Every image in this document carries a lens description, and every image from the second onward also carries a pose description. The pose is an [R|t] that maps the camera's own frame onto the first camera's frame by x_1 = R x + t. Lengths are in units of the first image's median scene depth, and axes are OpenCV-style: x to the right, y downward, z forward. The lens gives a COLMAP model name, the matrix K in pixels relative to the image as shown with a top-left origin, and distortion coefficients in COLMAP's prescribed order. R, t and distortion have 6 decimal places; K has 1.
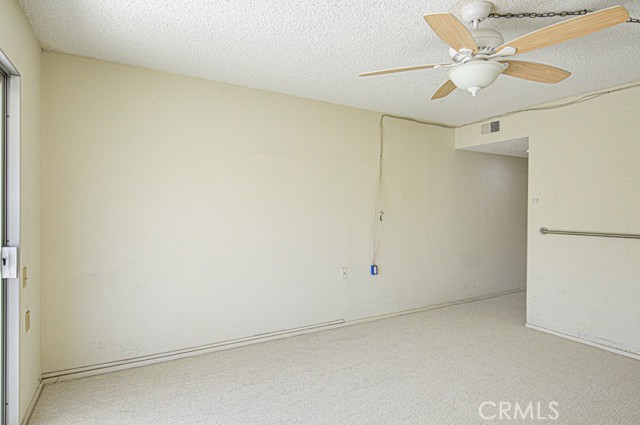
lens RADIAL K [[356.5, 0, 320.0], [0, 356.5, 212.5], [0, 0, 1]] dist [-0.000415, -0.000305]
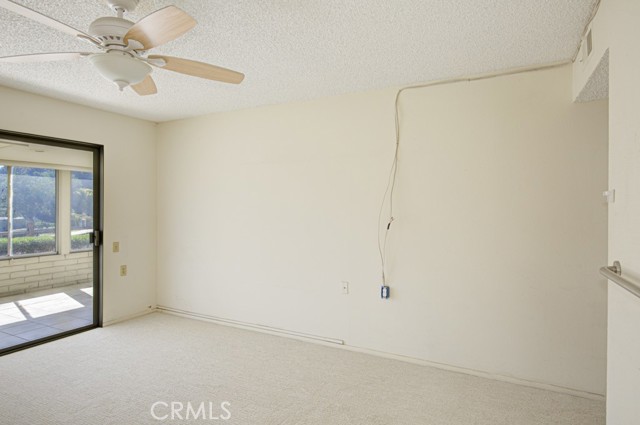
lens RADIAL K [[356.5, 0, 320.0], [0, 356.5, 212.5], [0, 0, 1]] dist [-0.000415, -0.000305]
pose [[0.540438, 0.001893, -0.841382, 0.761559], [-0.018362, 0.999786, -0.009545, -0.002558], [0.841184, 0.020608, 0.540357, 0.478264]]
